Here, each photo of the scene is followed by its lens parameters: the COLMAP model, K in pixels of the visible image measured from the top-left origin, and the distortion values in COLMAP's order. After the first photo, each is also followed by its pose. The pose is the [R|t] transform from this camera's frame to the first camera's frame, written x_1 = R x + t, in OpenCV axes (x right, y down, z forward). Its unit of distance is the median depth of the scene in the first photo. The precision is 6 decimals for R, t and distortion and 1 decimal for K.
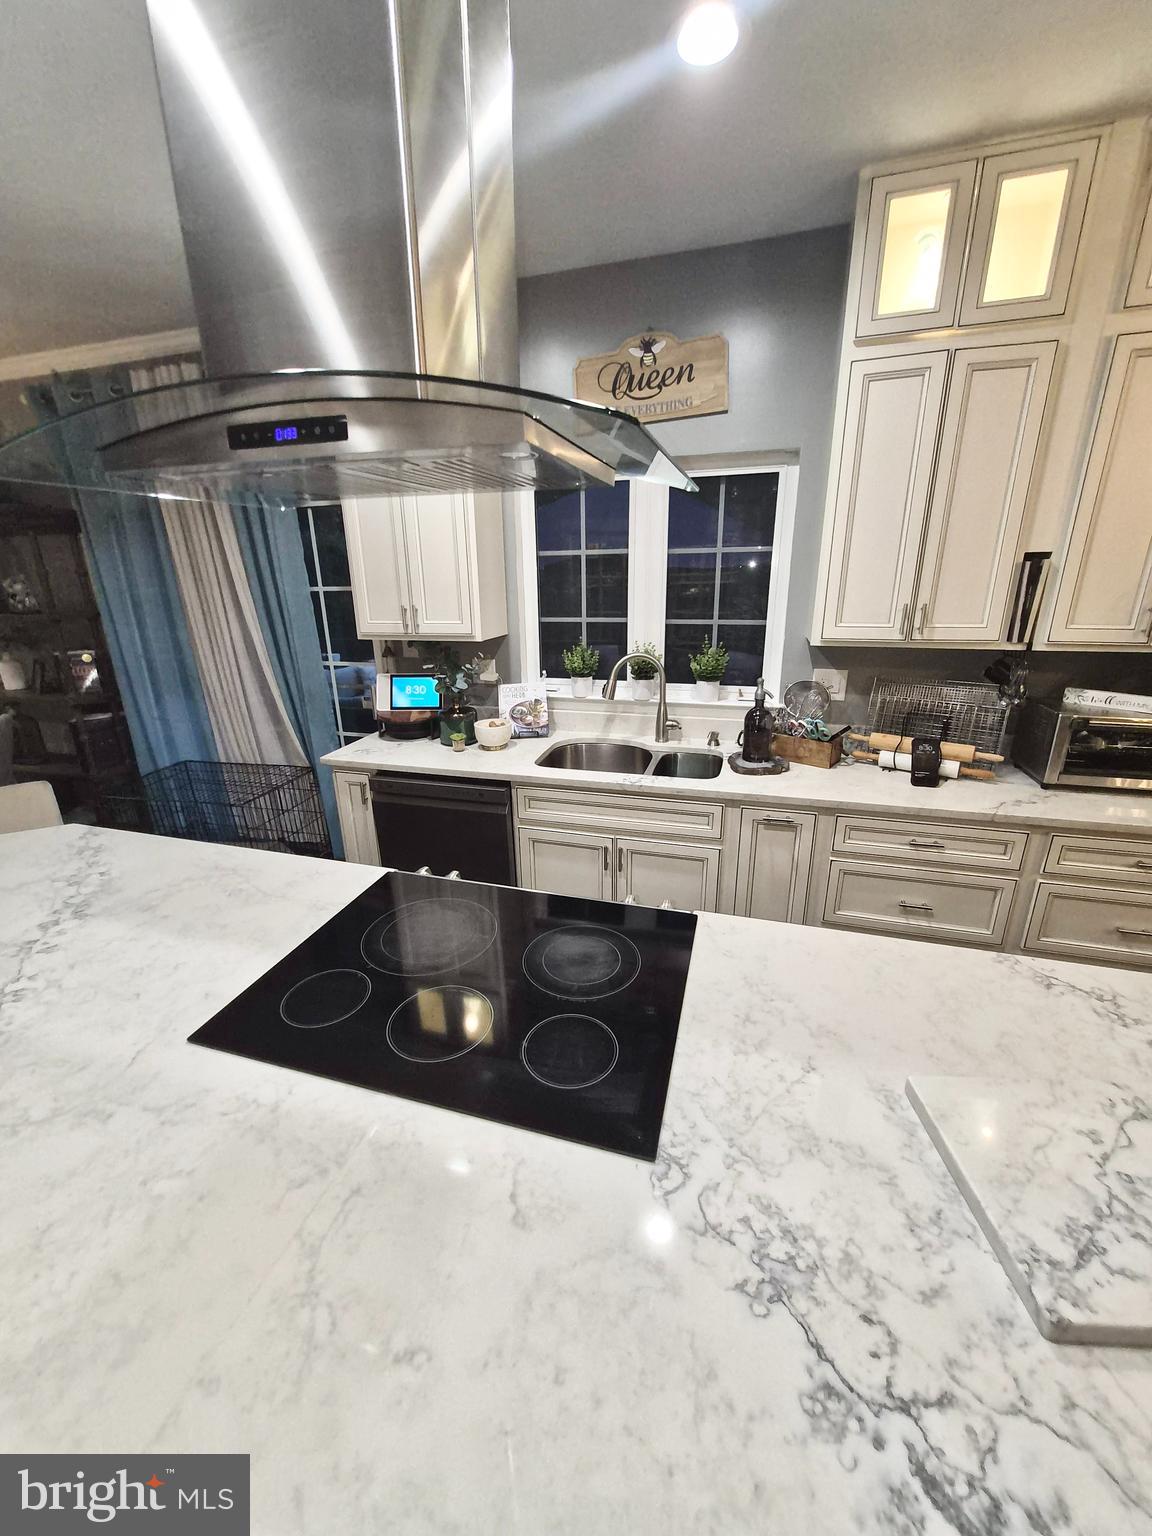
lens RADIAL K [[597.9, 0, 573.2], [0, 597.9, 764.3], [0, 0, 1]] dist [-0.003902, 0.000746]
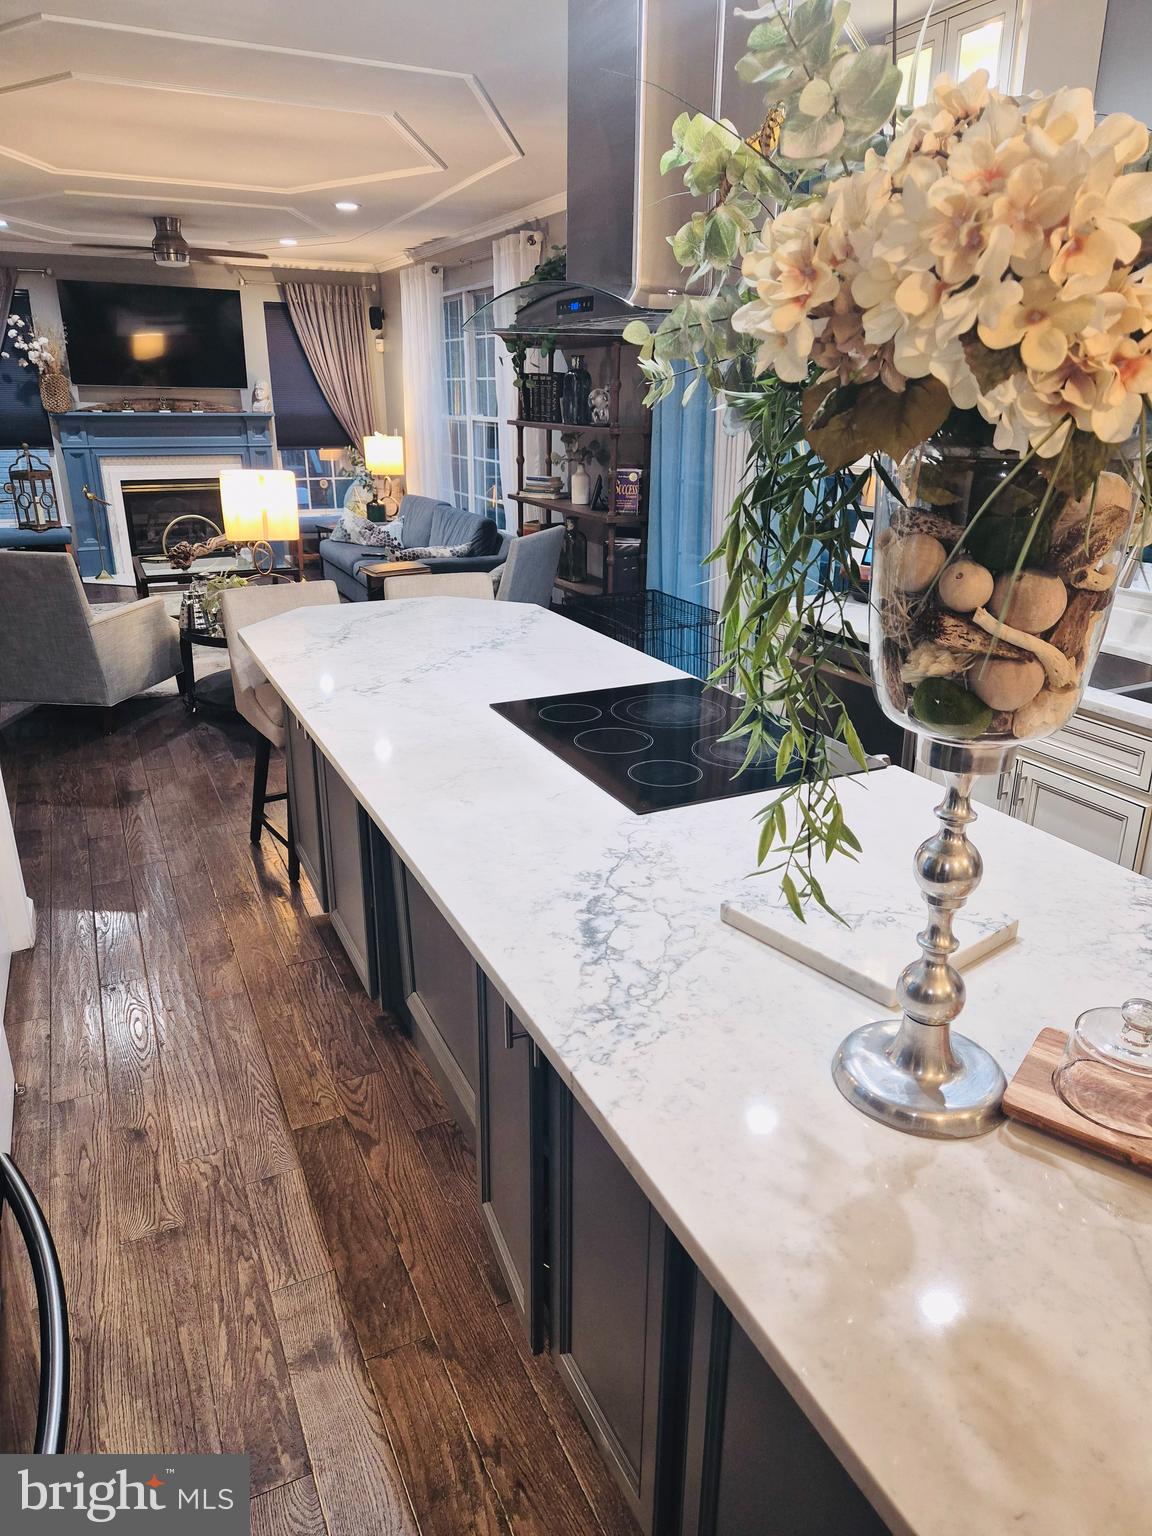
lens RADIAL K [[1029.6, 0, 584.1], [0, 1029.6, 759.1], [0, 0, 1]] dist [0.068211, -0.061027]
pose [[0.672885, 0.266908, -0.689917, 0.684570], [-0.244661, 0.960451, 0.132947, 0.095384], [0.698116, 0.079338, 0.711575, -0.343323]]
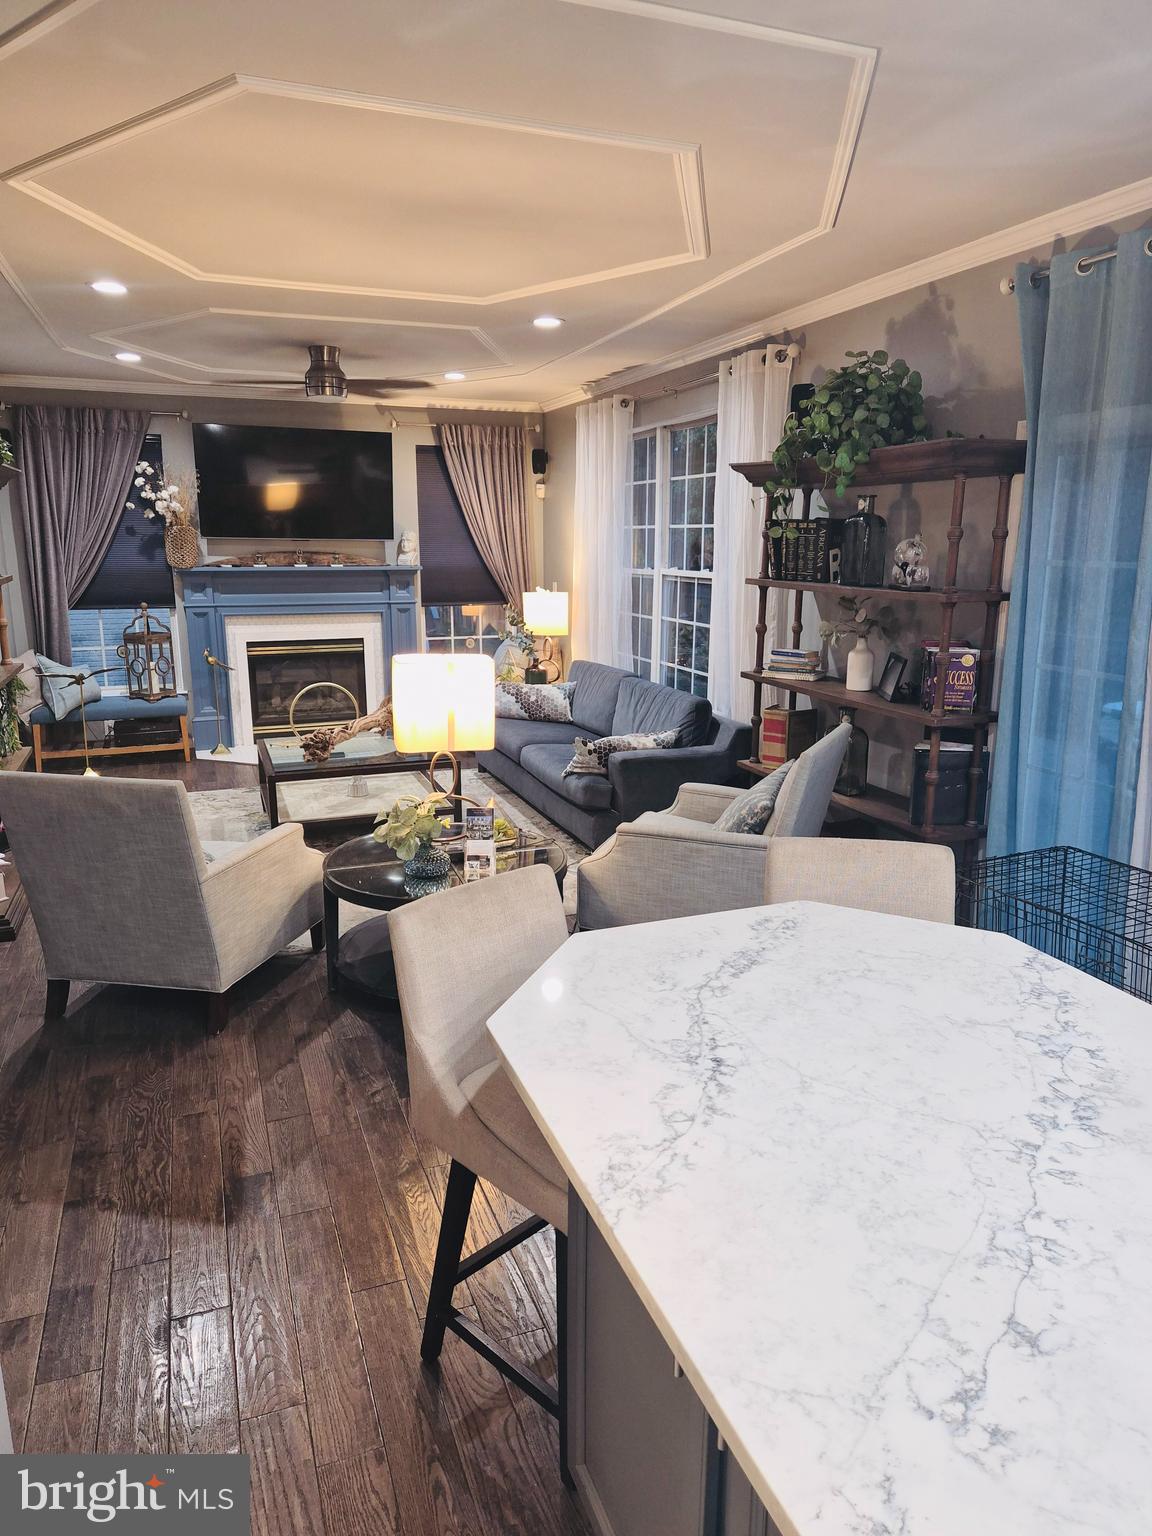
lens RADIAL K [[1029.6, 0, 581.3], [0, 1029.6, 761.4], [0, 0, 1]] dist [0.068211, -0.061027]
pose [[0.605971, 0.187577, -0.773055, -0.283405], [-0.255656, 0.966168, 0.034035, 0.000972], [0.753286, 0.177012, 0.633425, -0.056825]]
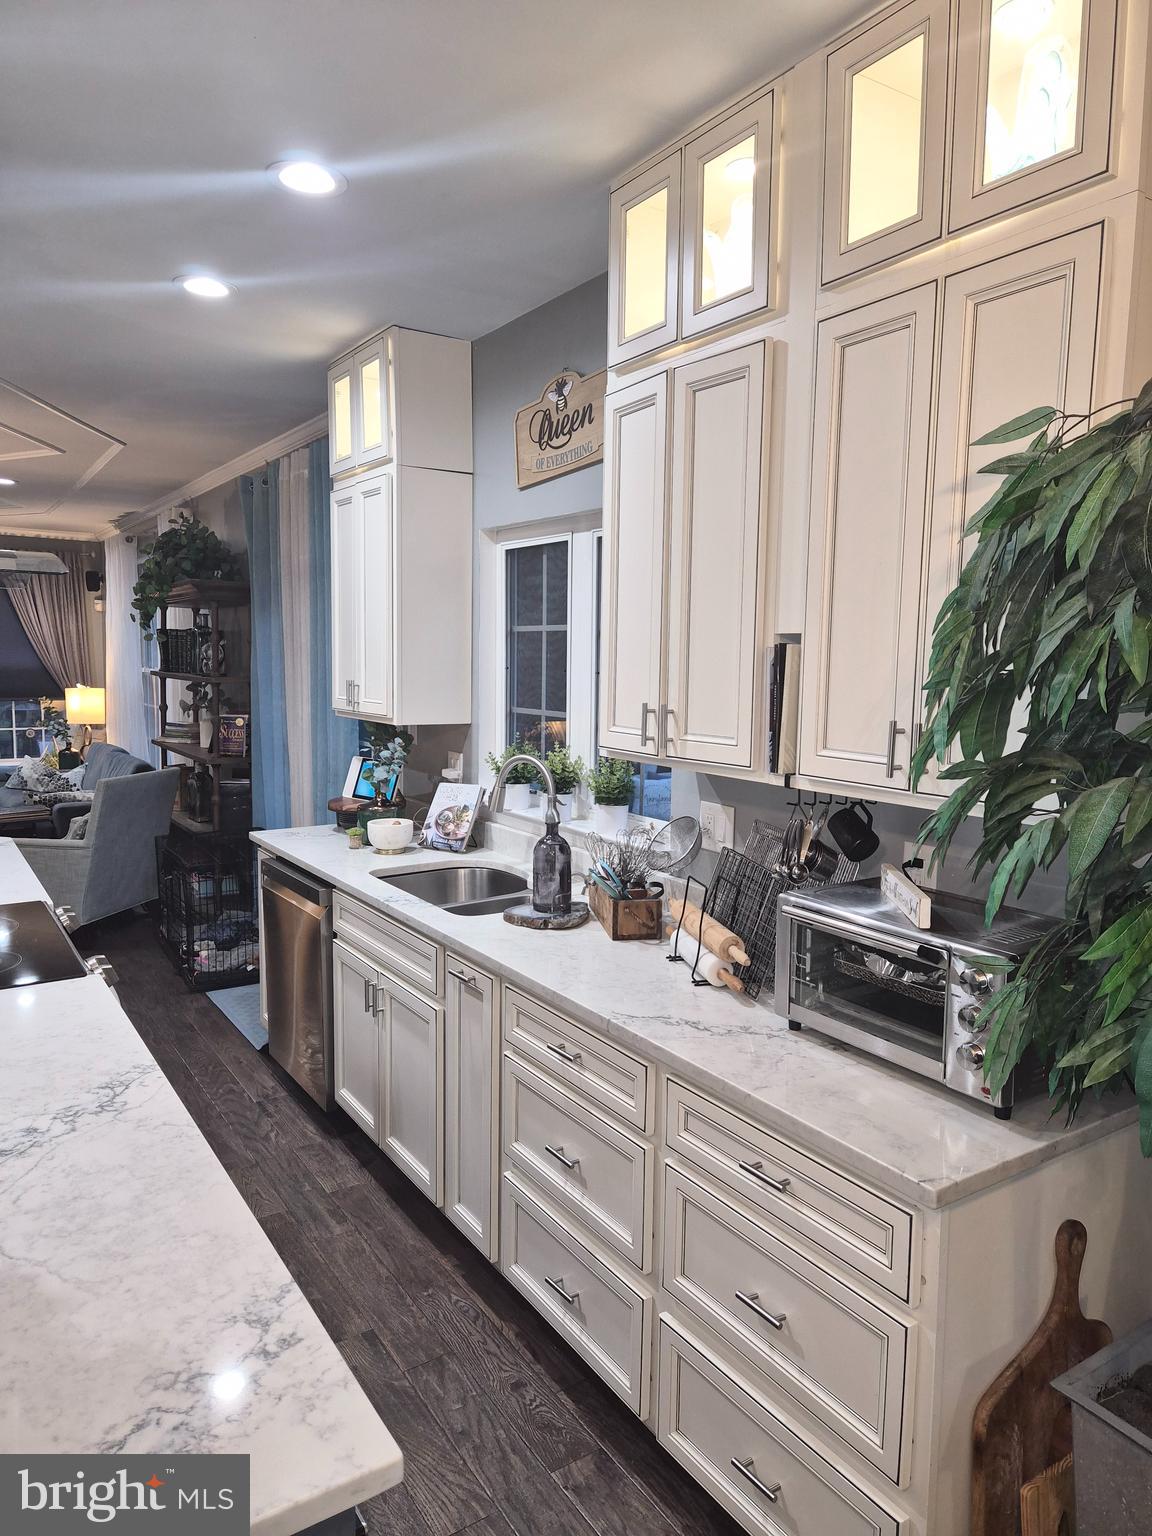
lens RADIAL K [[1029.6, 0, 582.4], [0, 1029.6, 758.2], [0, 0, 1]] dist [0.068211, -0.061027]
pose [[0.766926, 0.092109, -0.635091, 1.274362], [-0.225550, 0.965195, -0.132386, -0.032449], [0.600793, 0.244776, 0.761008, 0.064535]]
